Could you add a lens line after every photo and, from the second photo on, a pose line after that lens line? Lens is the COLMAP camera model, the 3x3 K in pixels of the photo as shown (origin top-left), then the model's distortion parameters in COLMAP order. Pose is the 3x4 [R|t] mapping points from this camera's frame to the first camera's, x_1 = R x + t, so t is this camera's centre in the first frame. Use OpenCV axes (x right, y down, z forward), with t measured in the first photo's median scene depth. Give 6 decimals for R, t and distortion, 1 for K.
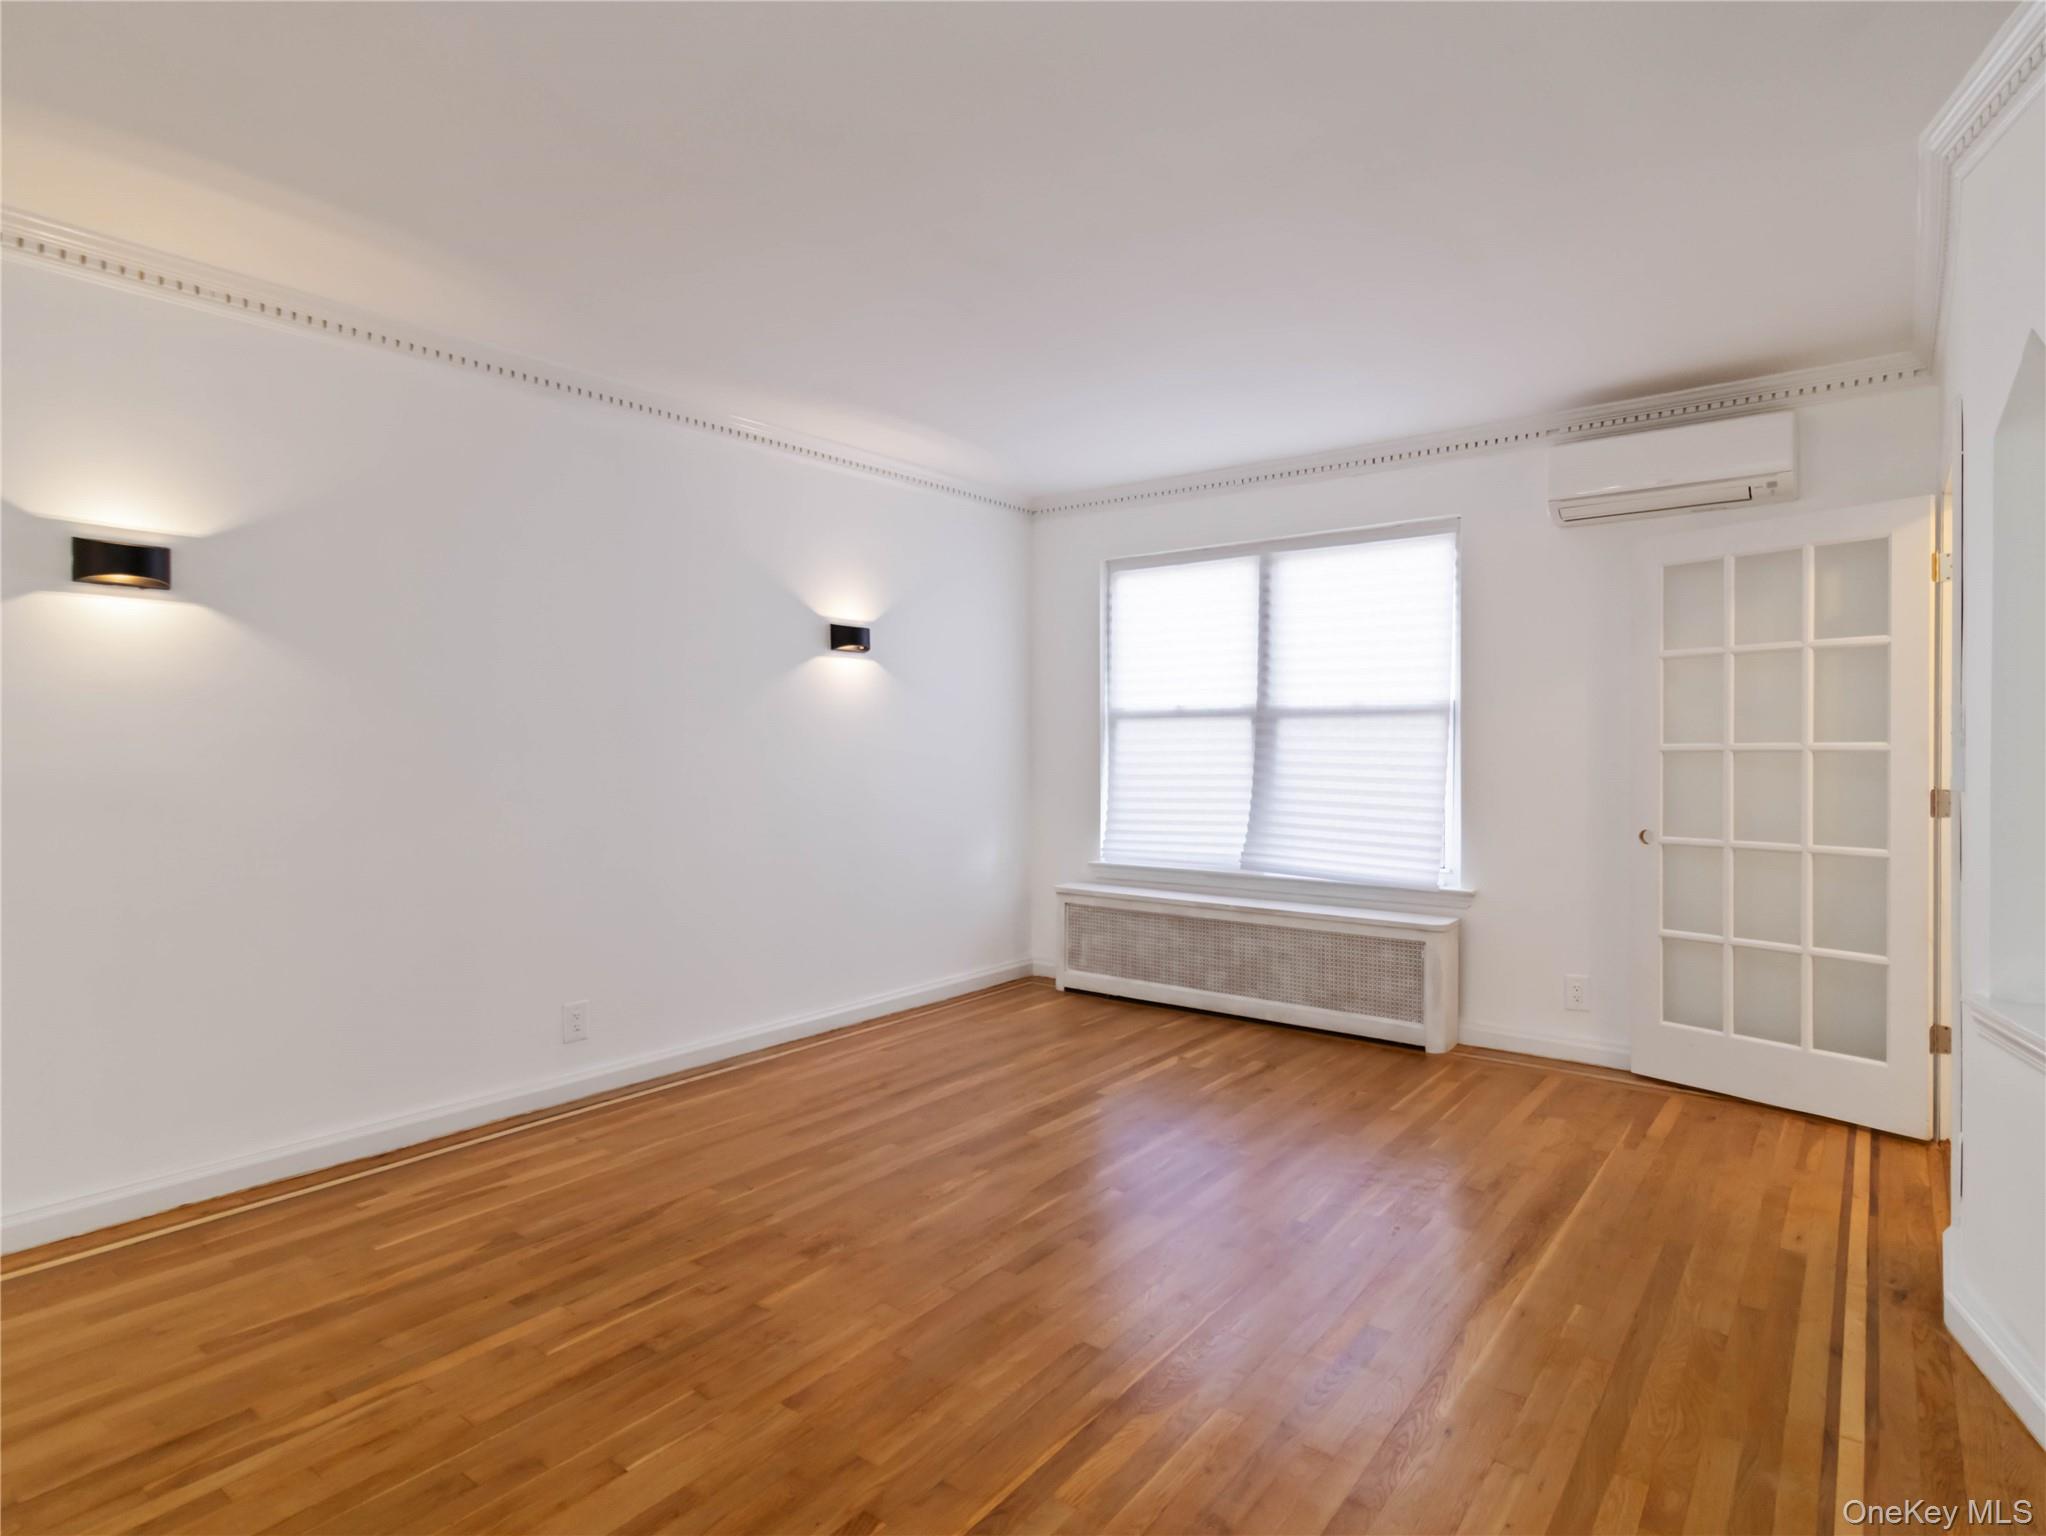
lens RADIAL K [[1079.3, 0, 1067.1], [0, 1079.3, 760.6], [0, 0, 1]] dist [0.005838, -0.000599]
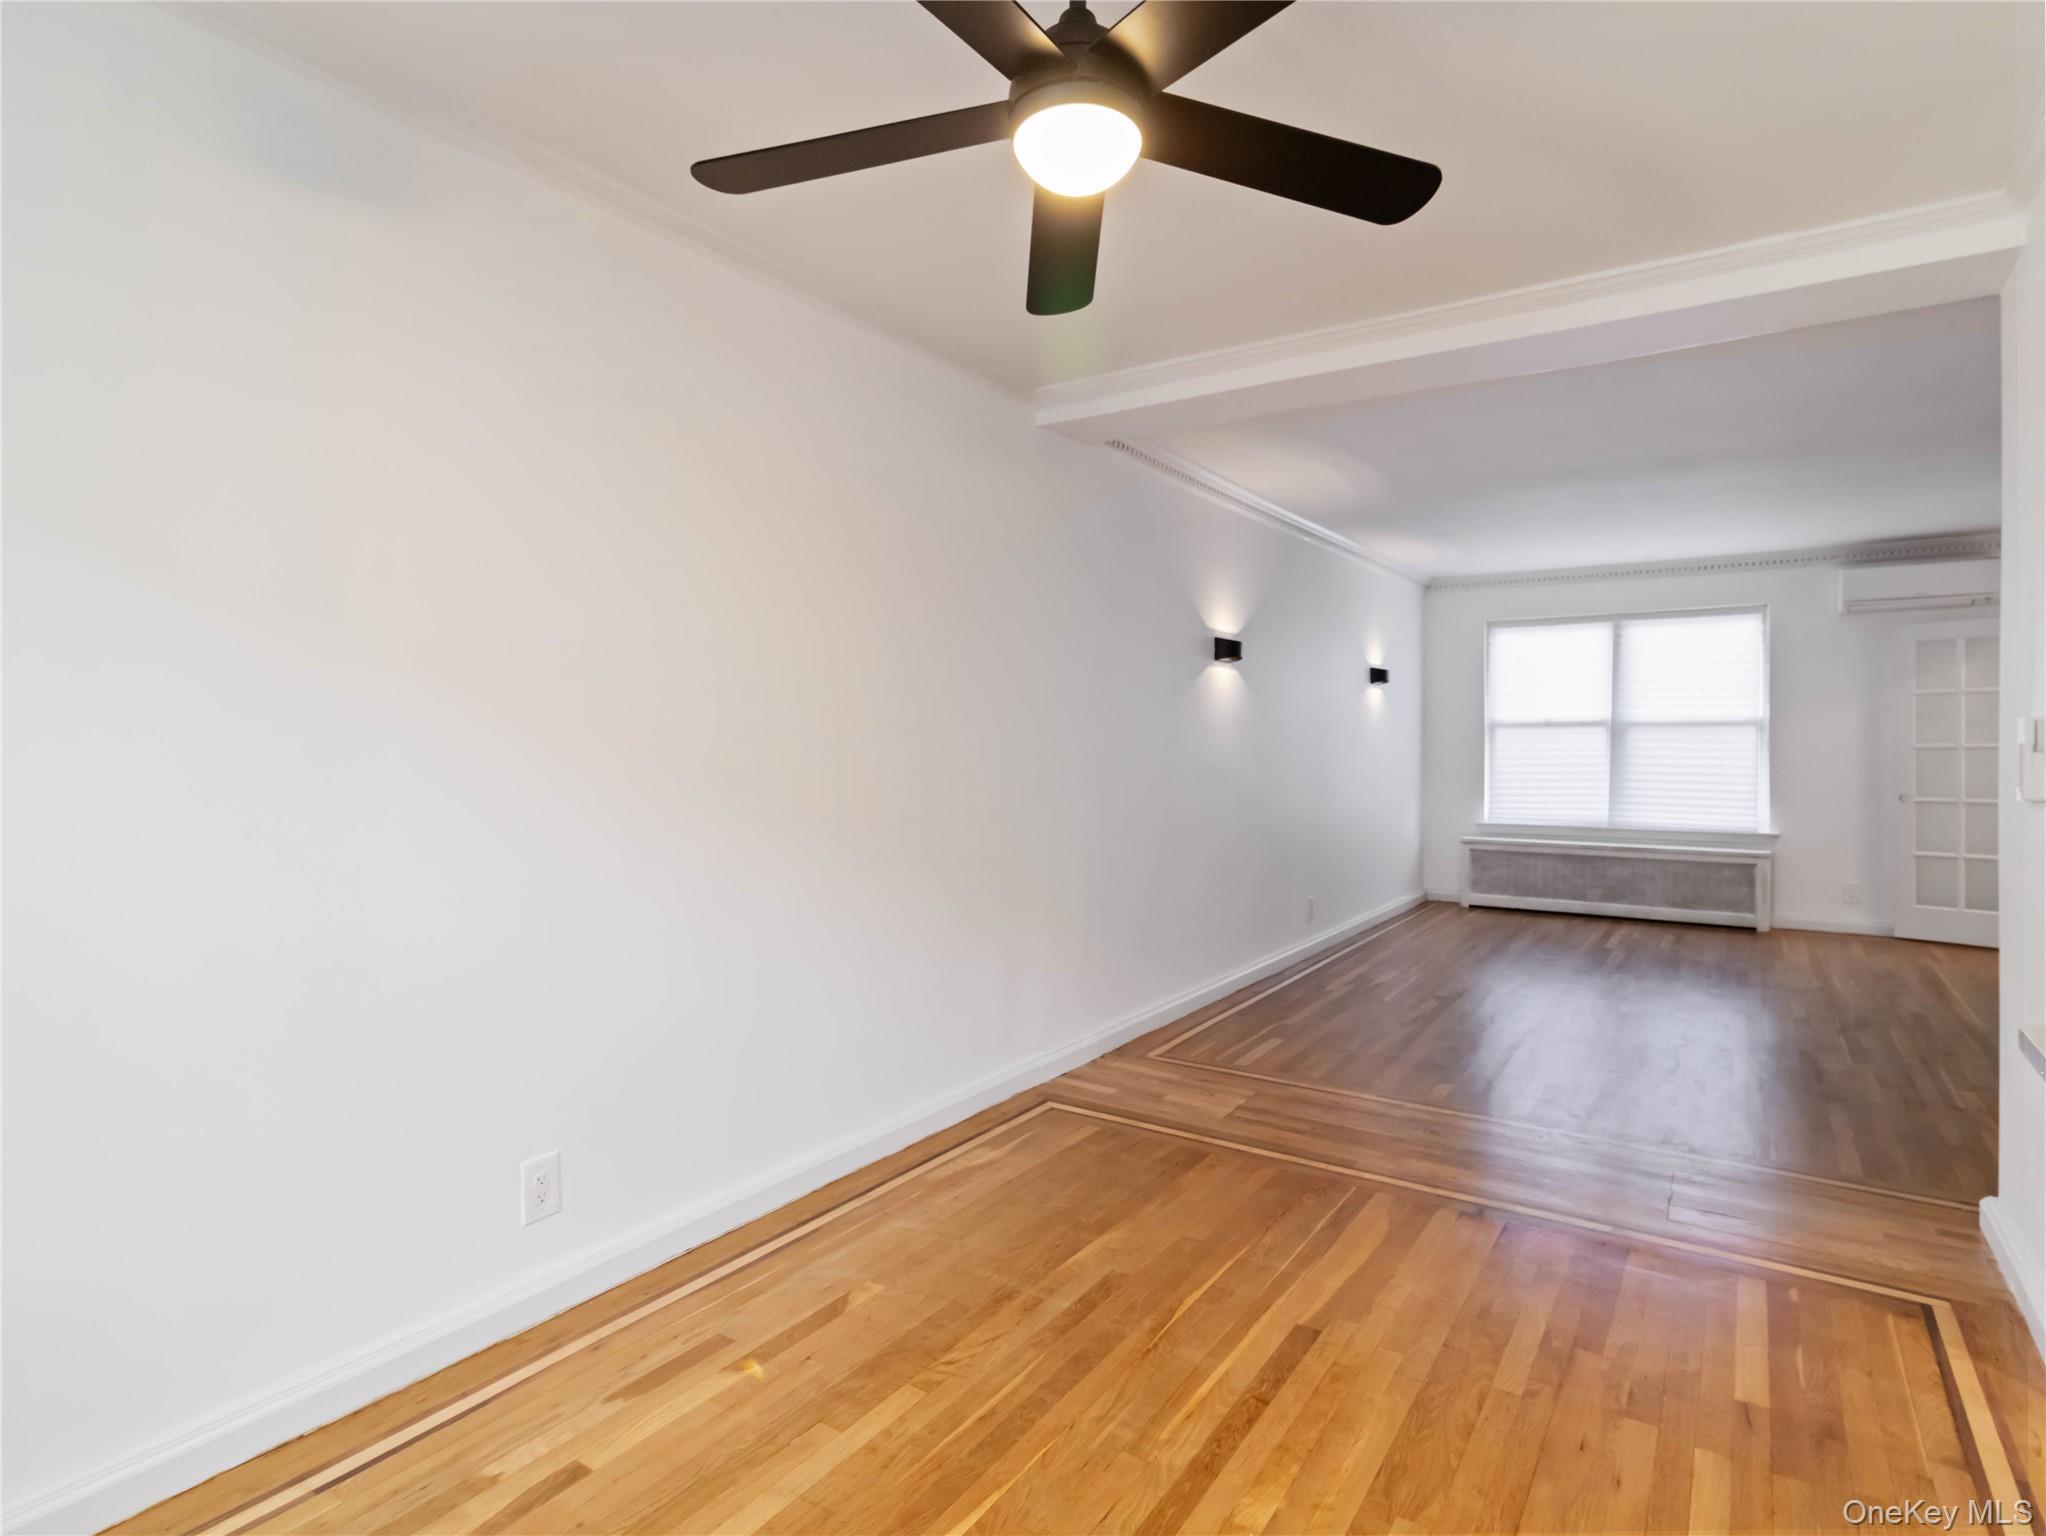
lens RADIAL K [[1079.3, 0, 1055.3], [0, 1079.3, 737.8], [0, 0, 1]] dist [0.005838, -0.000599]
pose [[0.998853, 0.001741, 0.047852, -0.804508], [-0.000819, 0.999814, -0.019276, 0.008750], [-0.047877, 0.019215, 0.998668, -0.588688]]
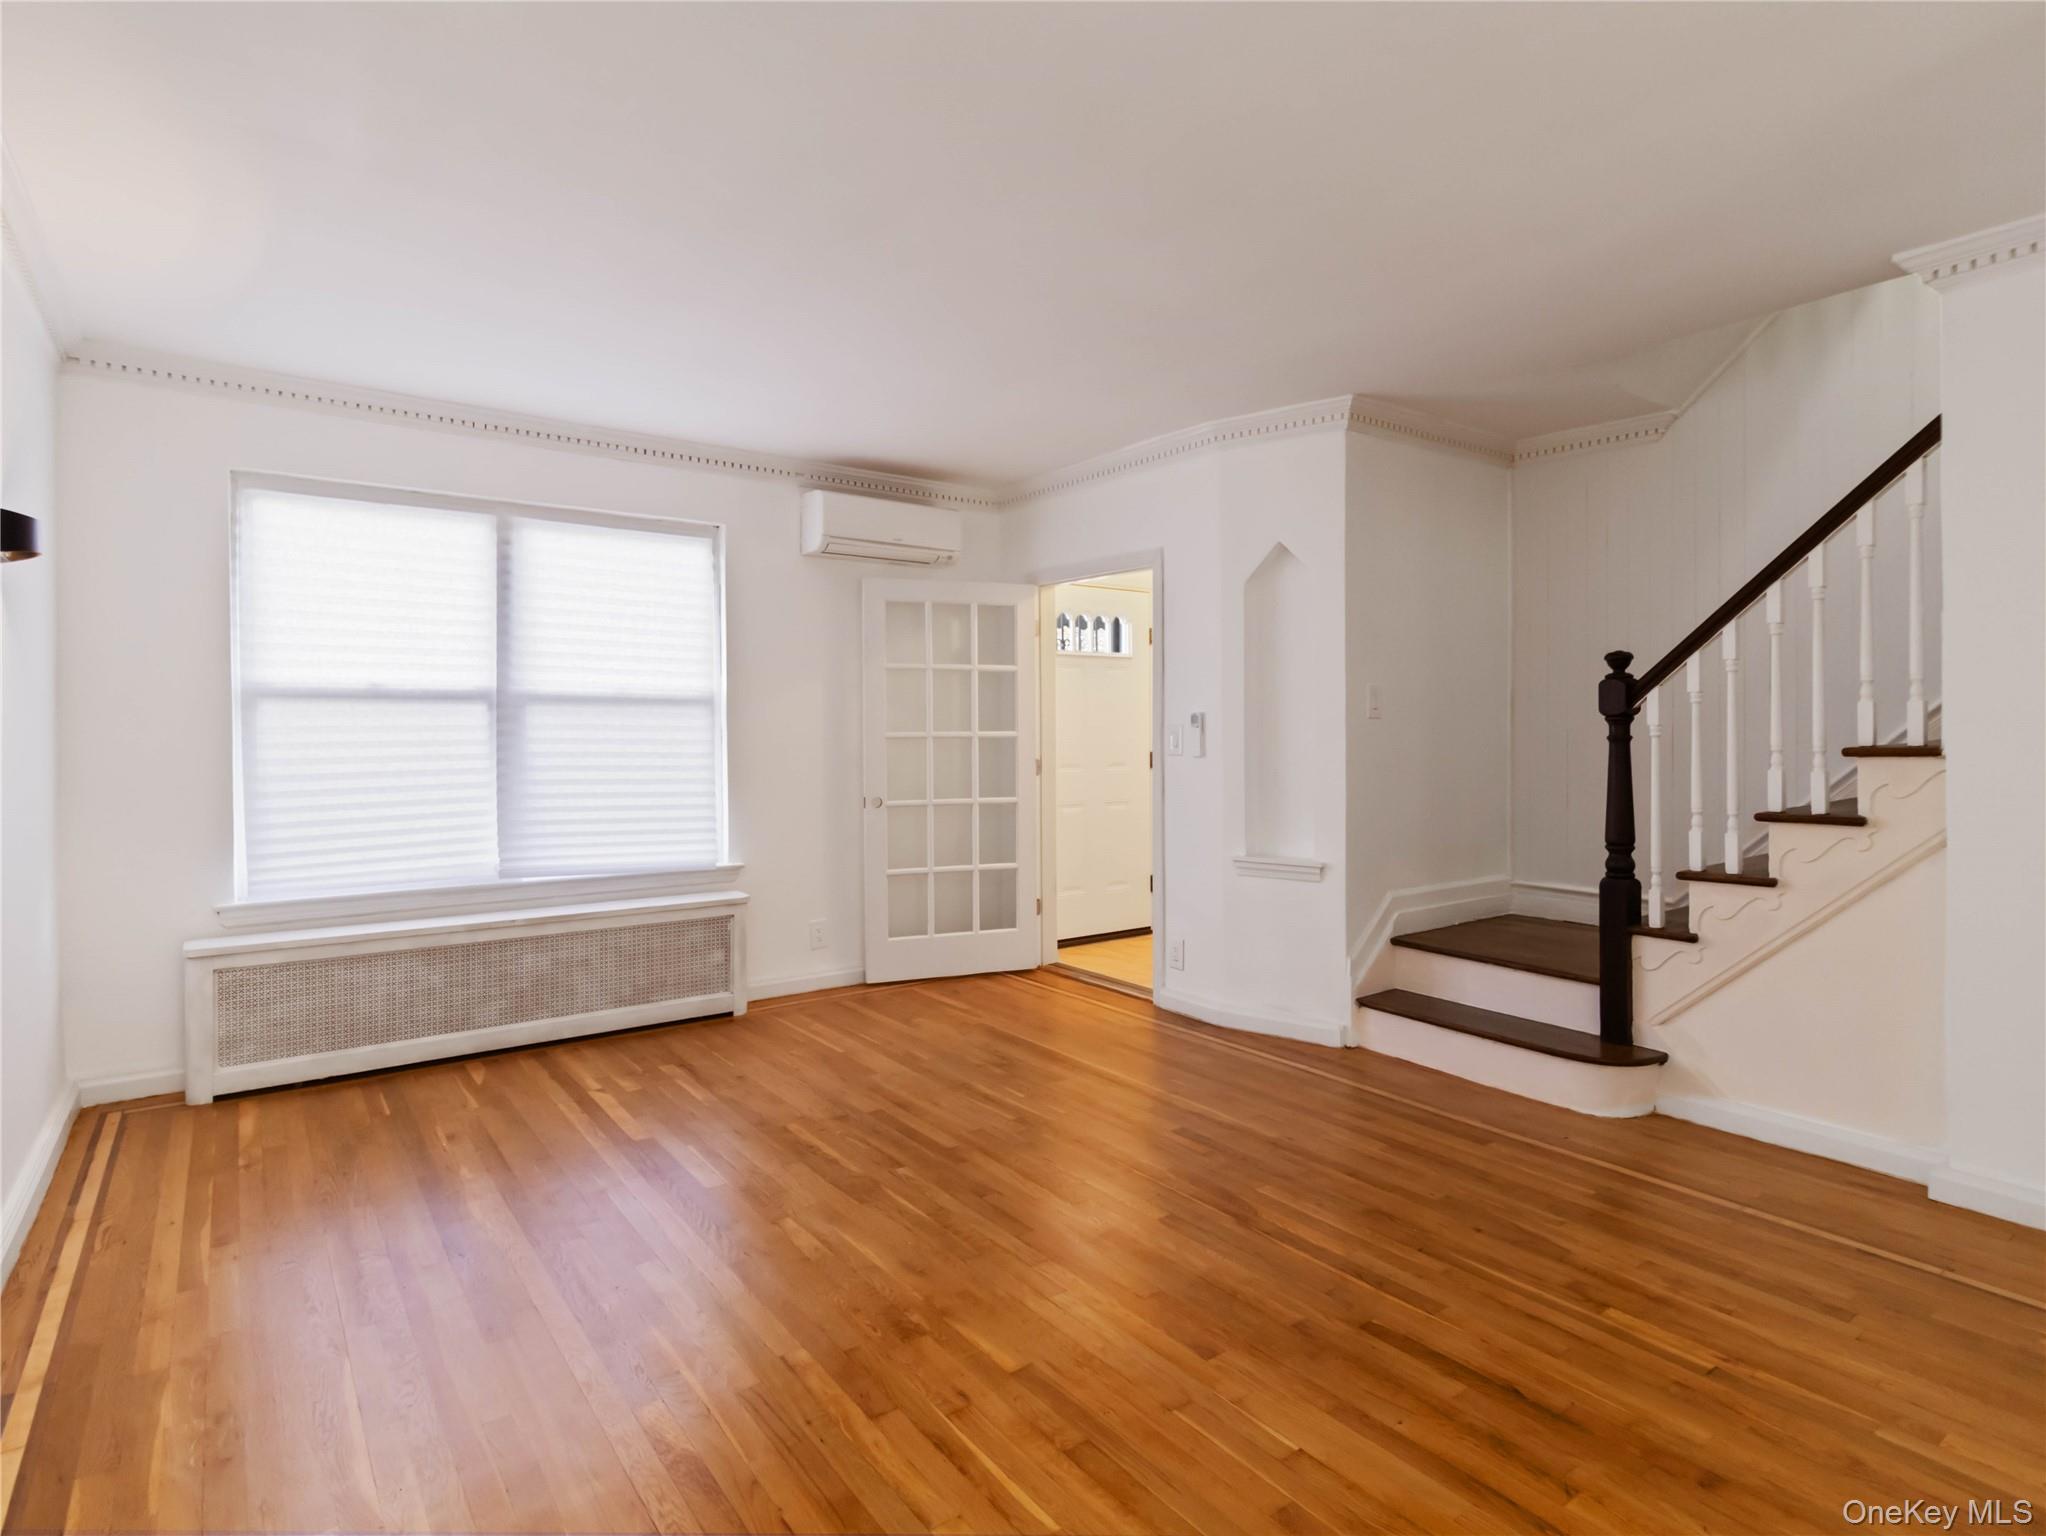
lens RADIAL K [[1079.3, 0, 1025.5], [0, 1079.3, 741.4], [0, 0, 1]] dist [0.005838, -0.000599]
pose [[0.297868, -0.010154, 0.954553, -0.610410], [0.015213, 0.999867, 0.005889, -0.008393], [-0.954486, 0.012768, 0.297983, 0.390636]]
